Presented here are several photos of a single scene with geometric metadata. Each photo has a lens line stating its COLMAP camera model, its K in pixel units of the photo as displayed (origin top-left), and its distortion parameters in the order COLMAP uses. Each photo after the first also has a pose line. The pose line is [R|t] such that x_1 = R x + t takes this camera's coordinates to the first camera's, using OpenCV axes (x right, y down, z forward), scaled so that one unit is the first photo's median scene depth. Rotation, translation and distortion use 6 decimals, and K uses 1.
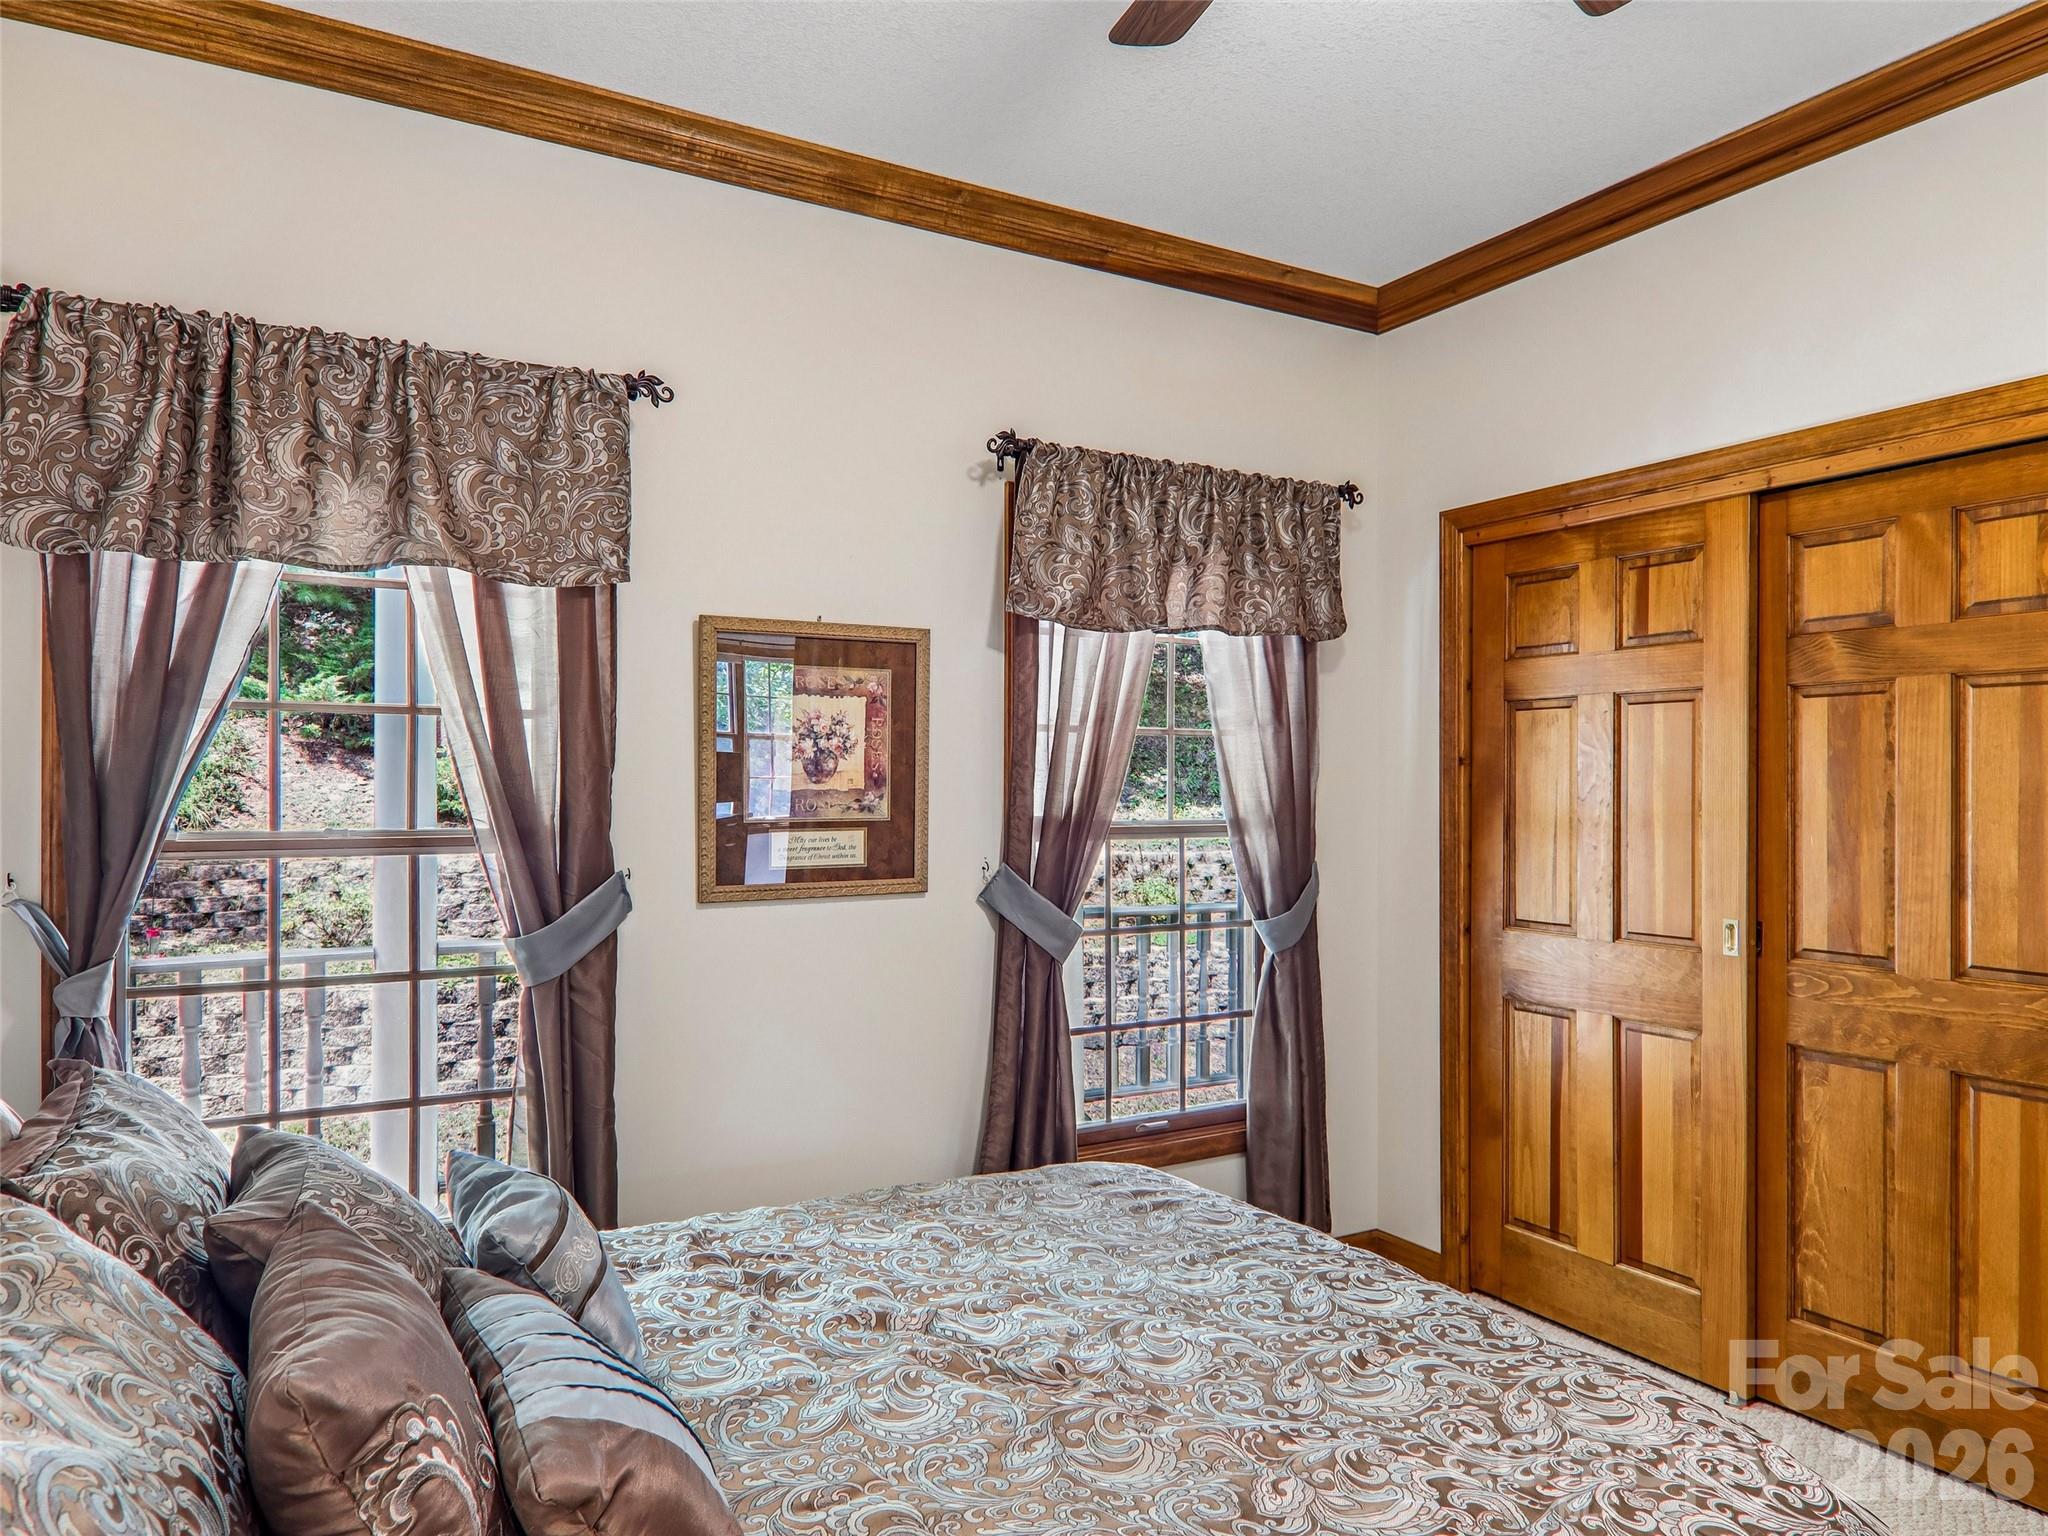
lens RADIAL K [[1307.9, 0, 1028.1], [0, 1307.9, 763.6], [0, 0, 1]] dist [0.021338, -0.022089]
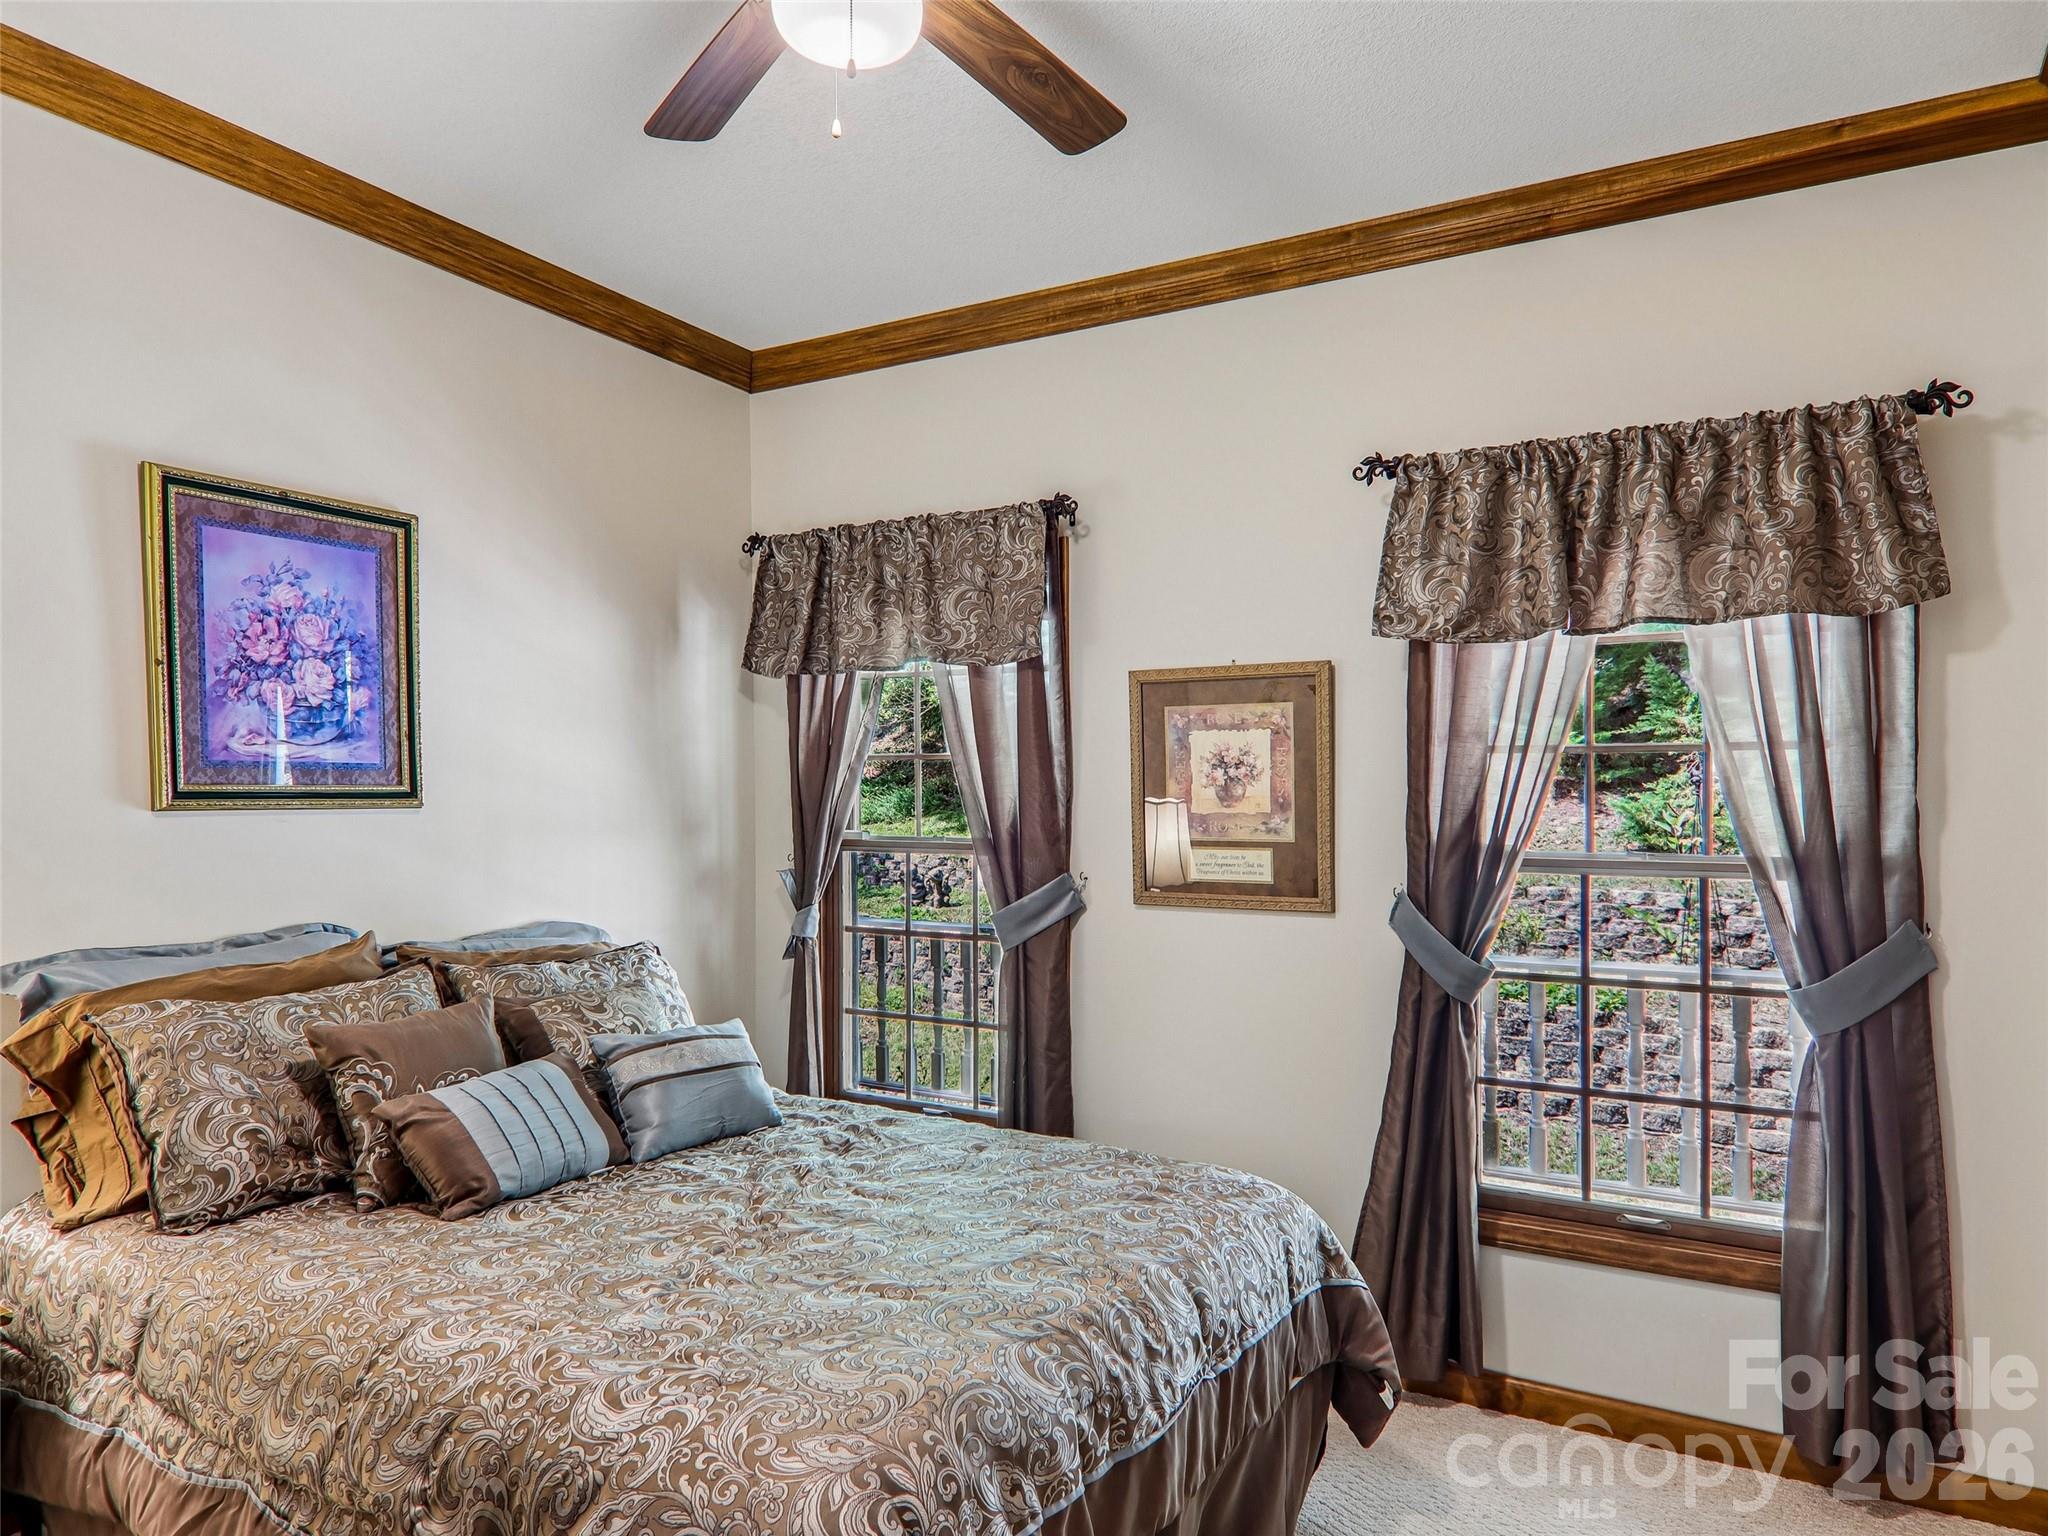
lens RADIAL K [[1307.9, 0, 1033.6], [0, 1307.9, 772.3], [0, 0, 1]] dist [0.021338, -0.022089]
pose [[0.510796, -0.021357, -0.859437, 0.714540], [0.002822, 0.999728, -0.023166, 0.010367], [0.859698, 0.009407, 0.510717, 0.270974]]
